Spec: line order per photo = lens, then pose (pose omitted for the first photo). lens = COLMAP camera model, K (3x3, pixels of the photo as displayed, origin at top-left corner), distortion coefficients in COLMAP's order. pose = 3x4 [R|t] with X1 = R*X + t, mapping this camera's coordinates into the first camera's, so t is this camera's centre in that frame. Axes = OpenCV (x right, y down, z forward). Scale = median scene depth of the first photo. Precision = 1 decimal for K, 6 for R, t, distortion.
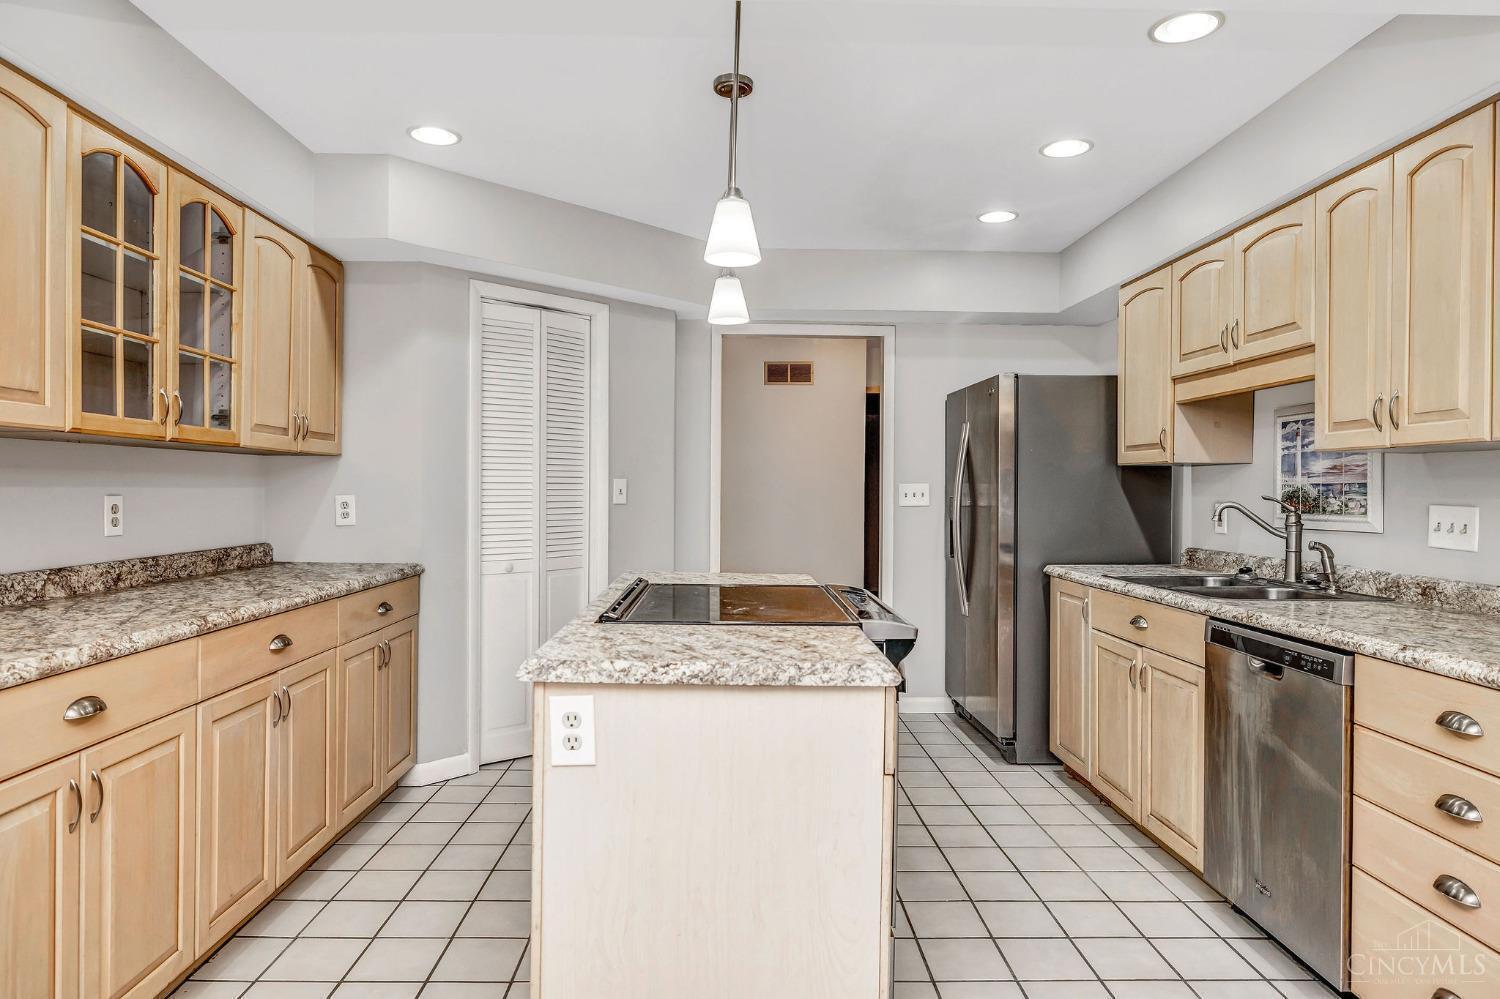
lens RADIAL K [[914.2, 0, 750.2], [0, 914.2, 492.0], [0, 0, 1]] dist [0.007311, -0.002567]
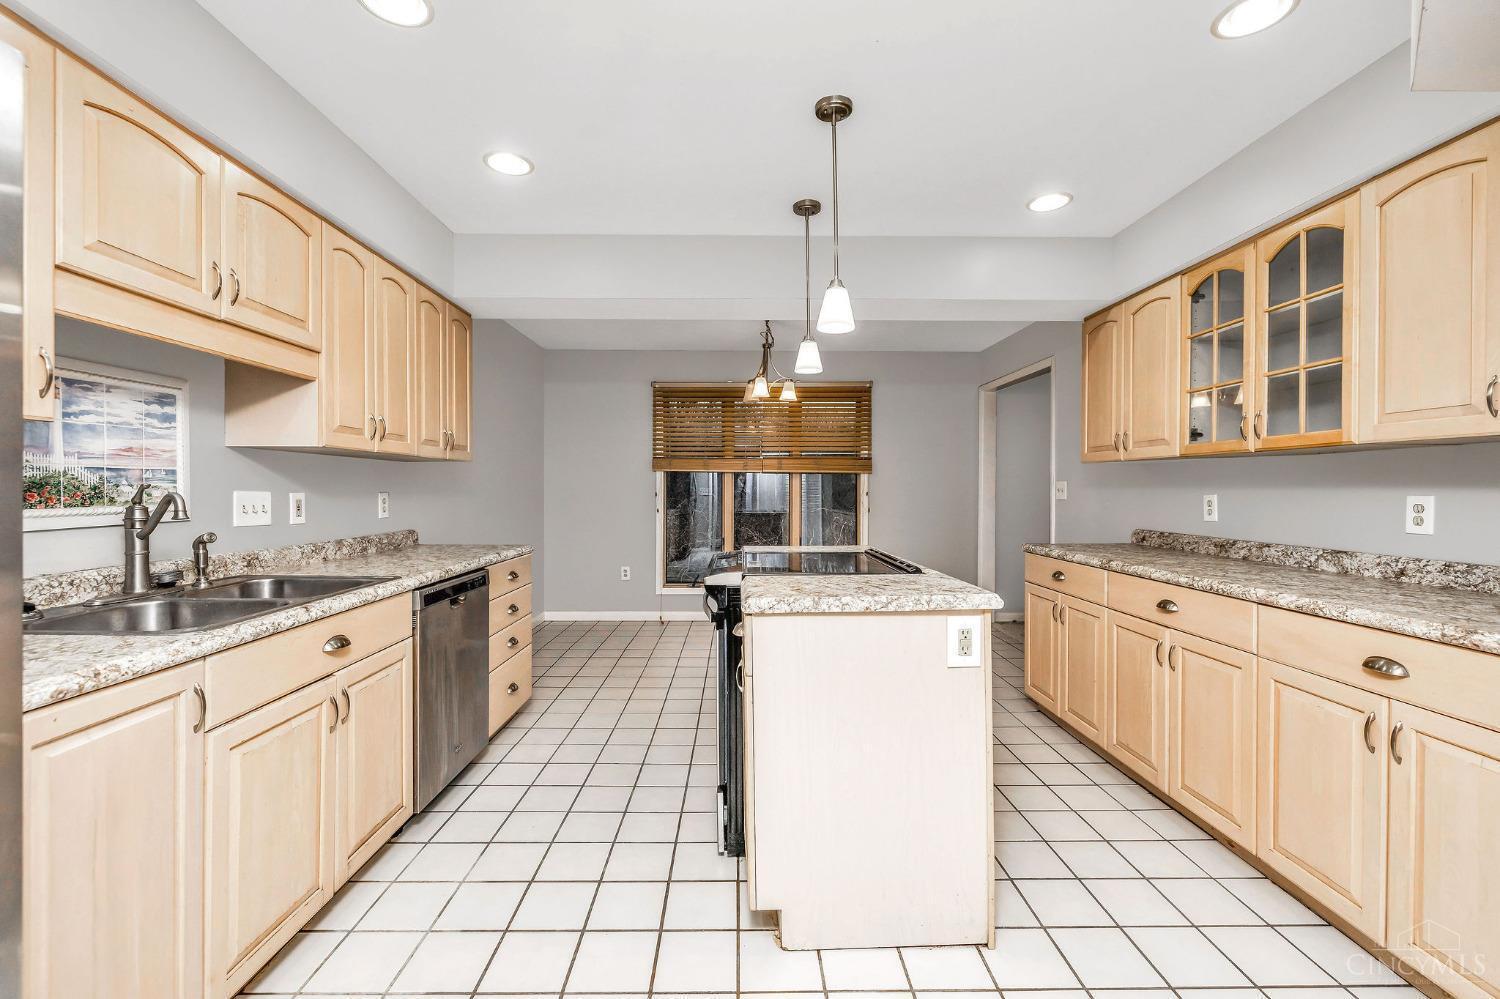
lens RADIAL K [[637.8, 0, 744.8], [0, 637.8, 494.7], [0, 0, 1]] dist [0.003840, -0.000074]
pose [[-0.999740, -0.010826, 0.020054, 0.060636], [-0.010605, 0.999882, 0.011112, 0.002299], [-0.020172, 0.010896, -0.999737, 1.614887]]
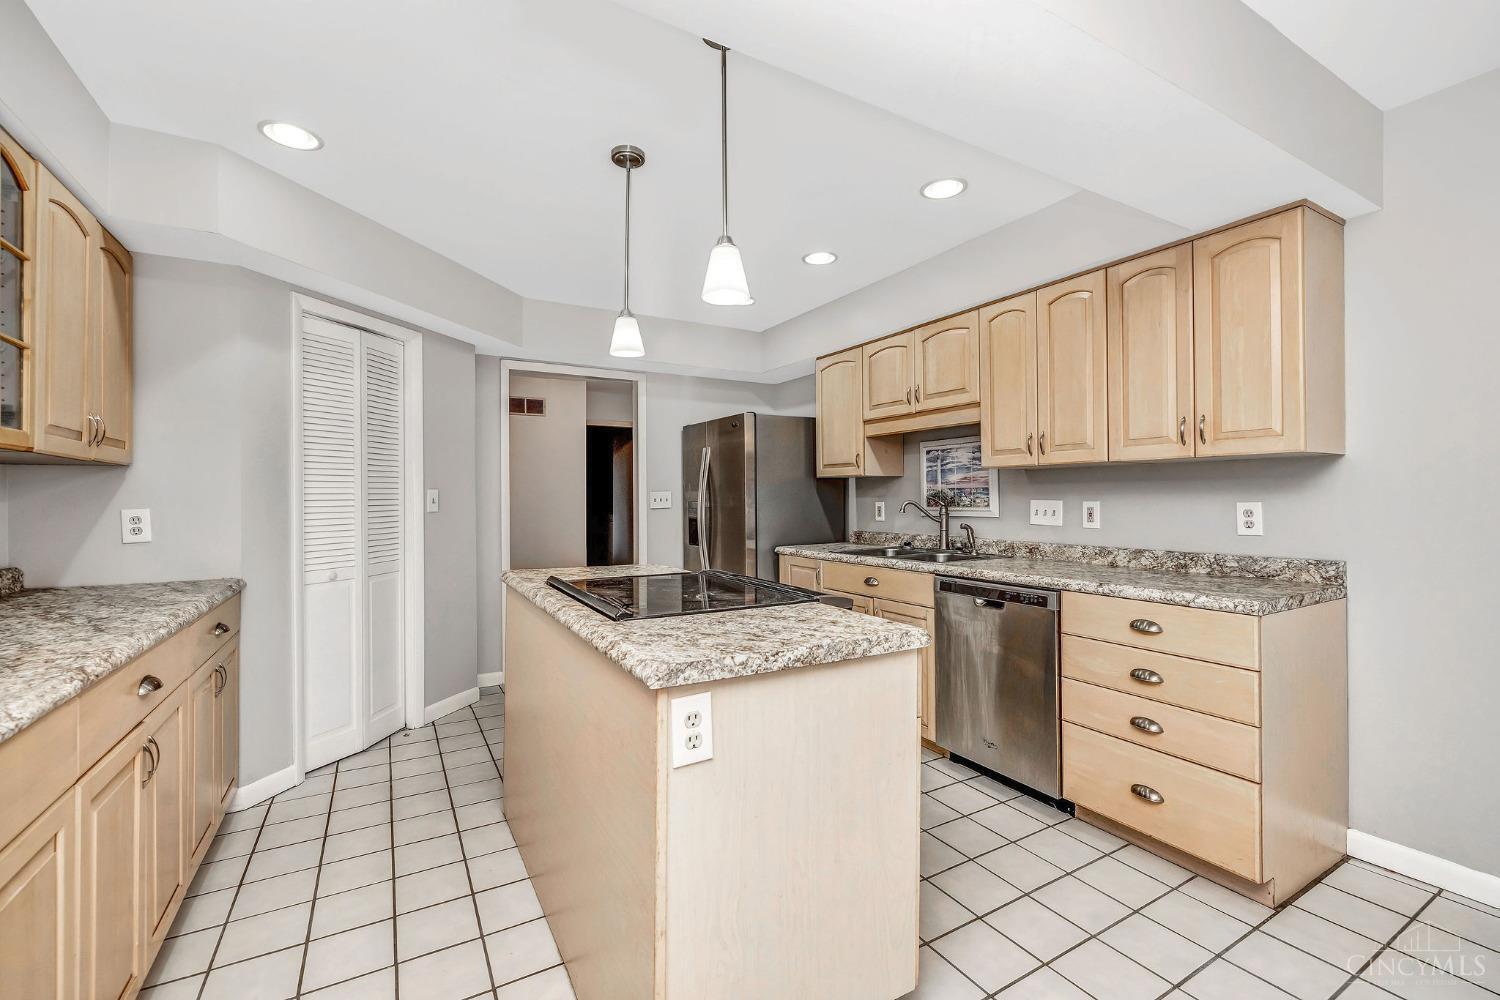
lens RADIAL K [[637.8, 0, 752.4], [0, 637.8, 493.0], [0, 0, 1]] dist [0.003840, -0.000074]
pose [[0.877152, -0.010360, 0.480100, -0.255678], [0.015252, 0.999864, -0.006291, 0.000895], [-0.479970, 0.012841, 0.877191, 0.181545]]
